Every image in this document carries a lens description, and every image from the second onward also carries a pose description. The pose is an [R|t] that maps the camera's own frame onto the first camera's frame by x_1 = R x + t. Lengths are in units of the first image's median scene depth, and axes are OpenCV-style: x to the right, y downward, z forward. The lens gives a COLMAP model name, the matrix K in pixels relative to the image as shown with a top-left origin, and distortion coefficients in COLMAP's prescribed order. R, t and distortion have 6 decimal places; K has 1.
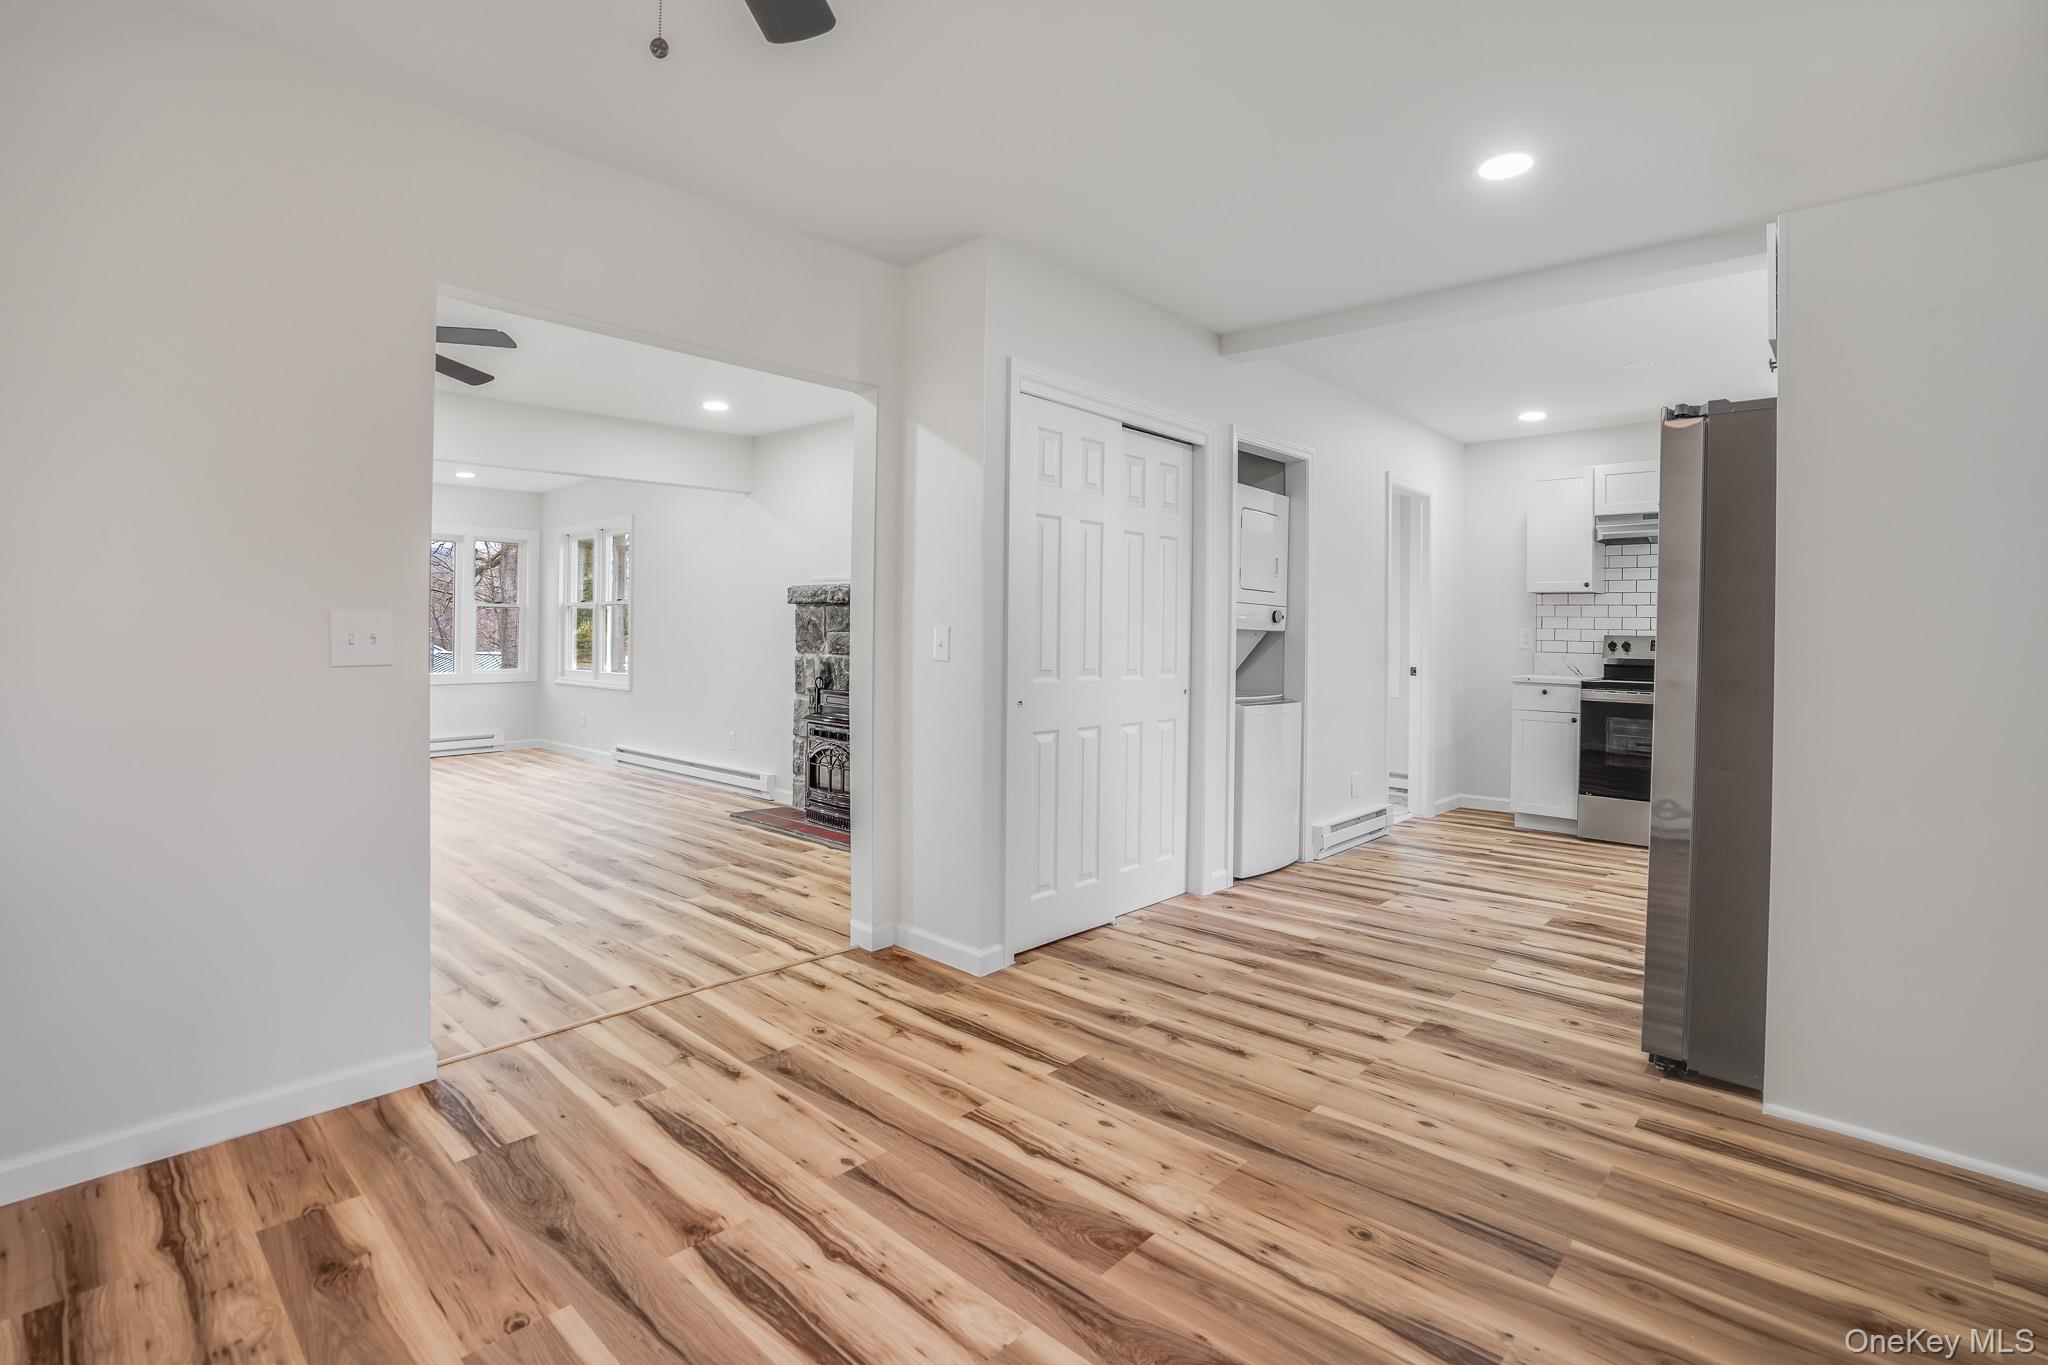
lens RADIAL K [[960.5, 0, 992.2], [0, 960.5, 657.3], [0, 0, 1]] dist [-0.053731, 0.019616]
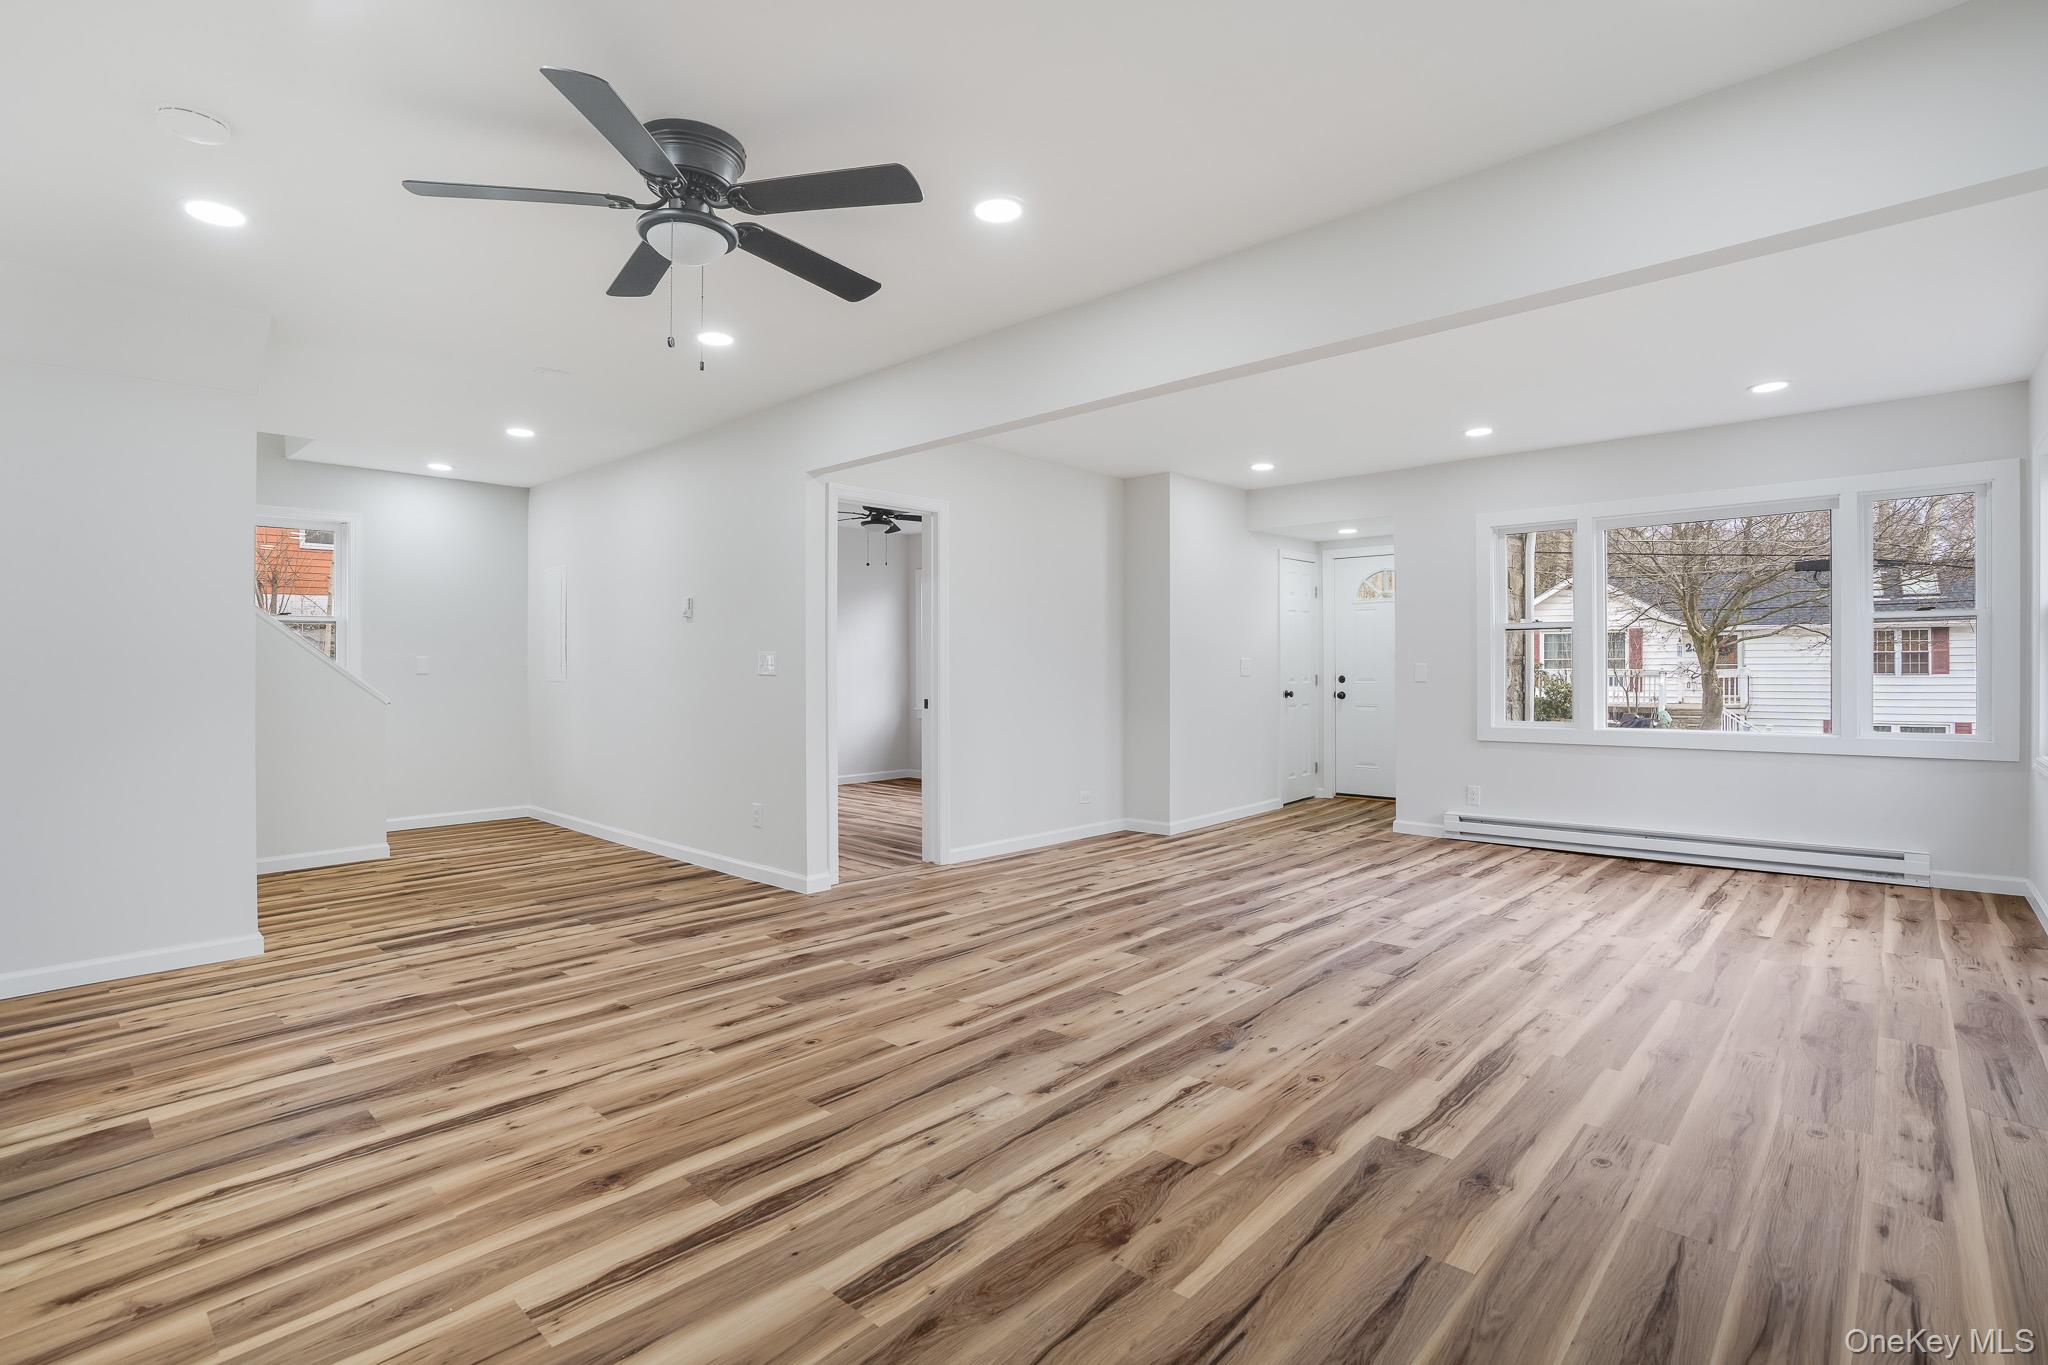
lens RADIAL K [[960.5, 0, 1013.7], [0, 960.5, 677.4], [0, 0, 1]] dist [-0.053731, 0.019616]
pose [[0.008353, -0.001606, -0.999964, -0.006207], [-0.017841, 0.999839, -0.001755, -0.014161], [0.999806, 0.017855, 0.008323, 0.738427]]
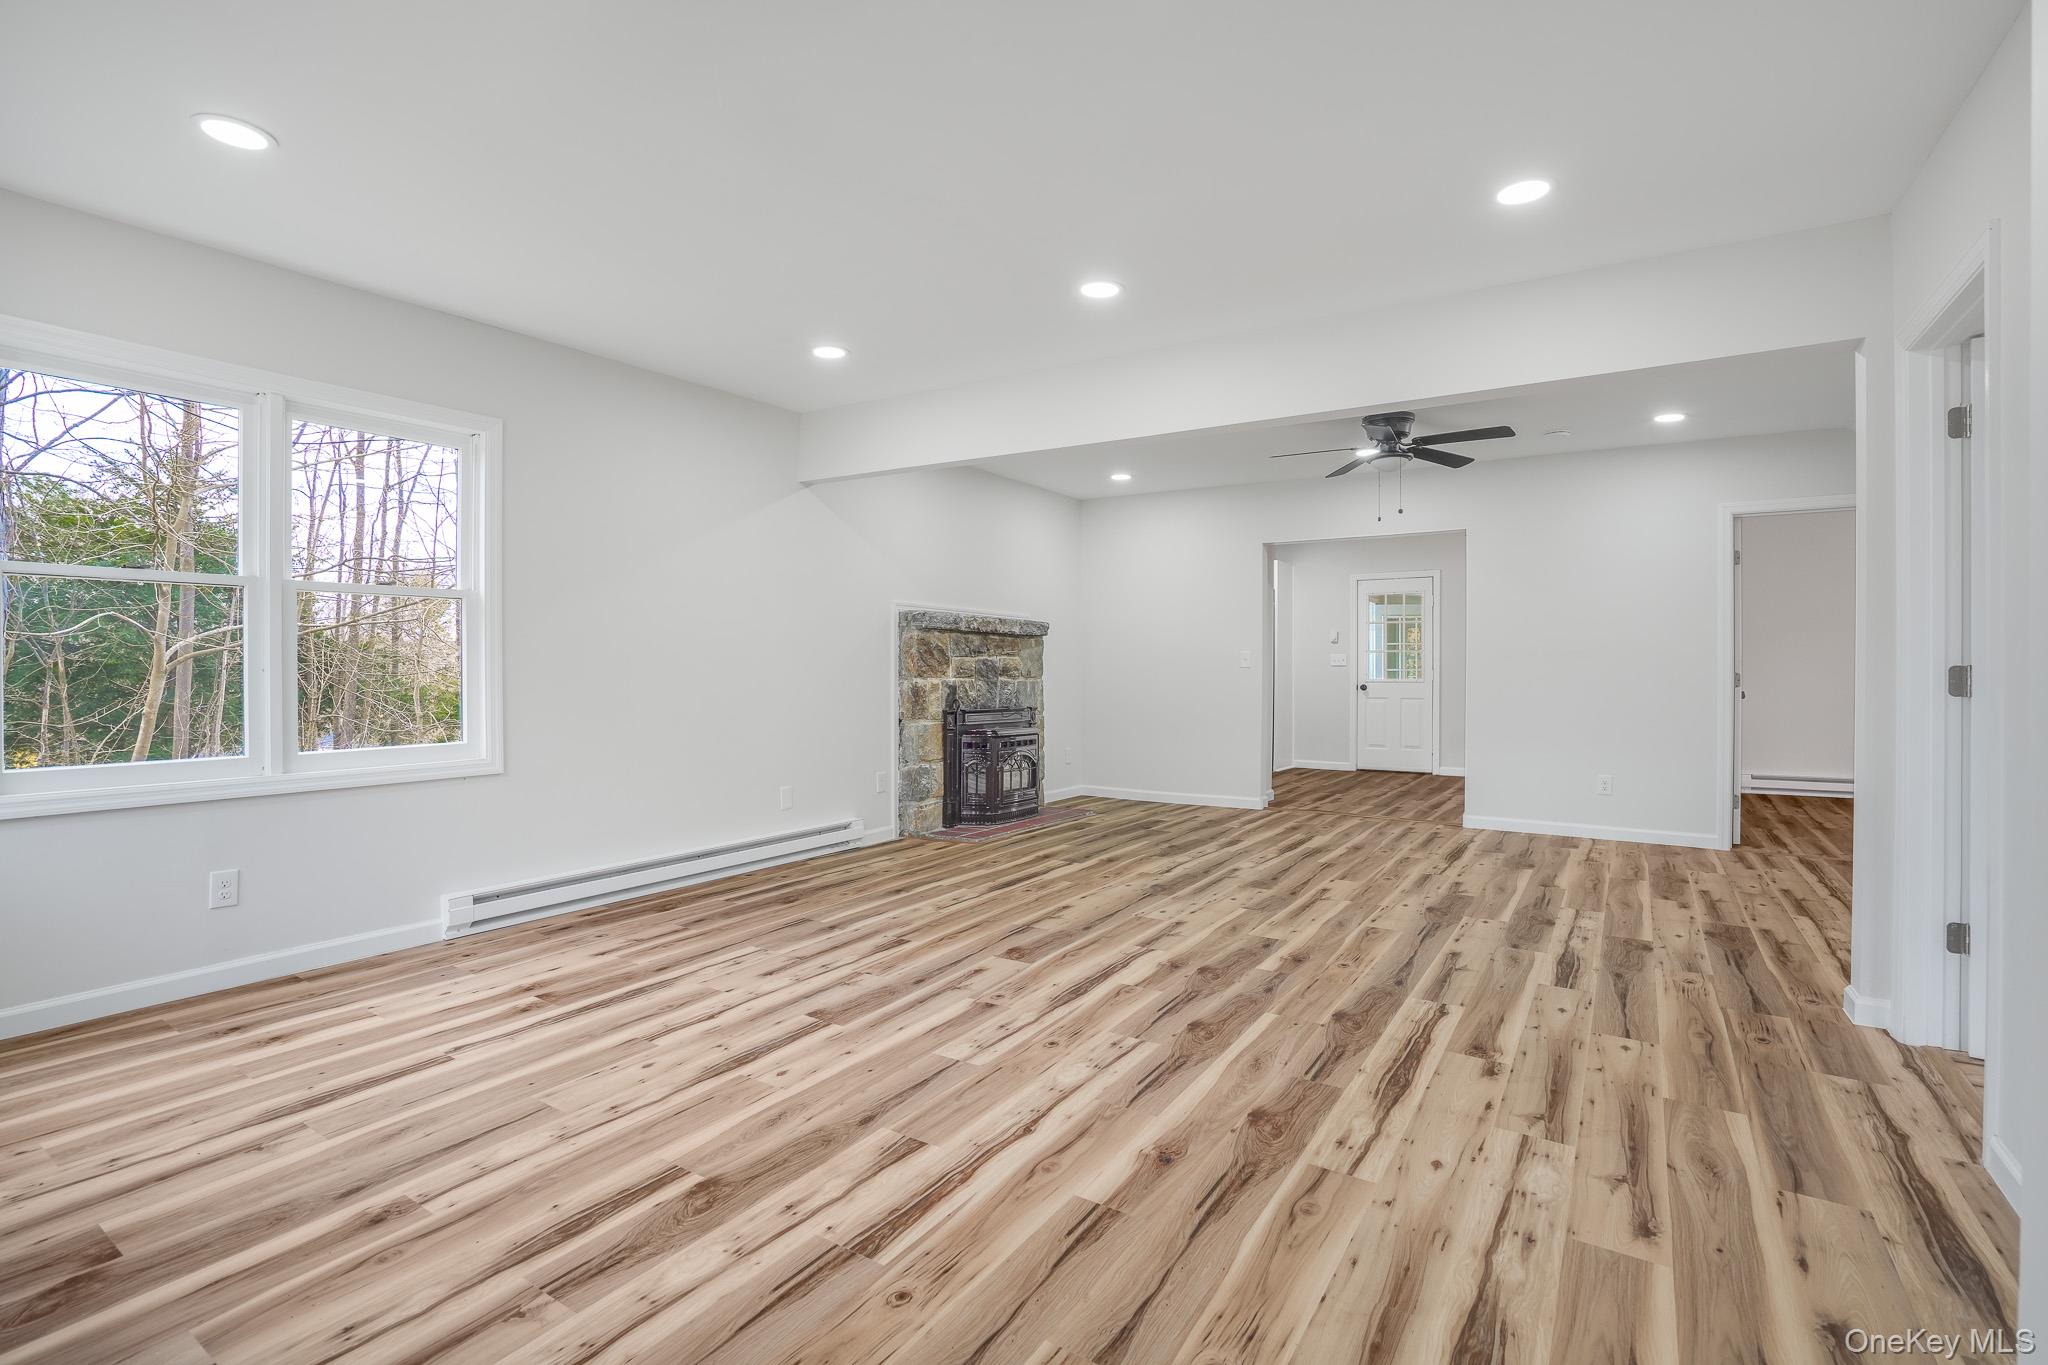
lens RADIAL K [[960.5, 0, 1019.3], [0, 960.5, 666.9], [0, 0, 1]] dist [-0.053731, 0.019616]
pose [[-0.185840, -0.013346, 0.982489, -1.214803], [0.019036, 0.999671, 0.017180, -0.031847], [-0.982396, 0.021895, -0.185525, 1.099871]]
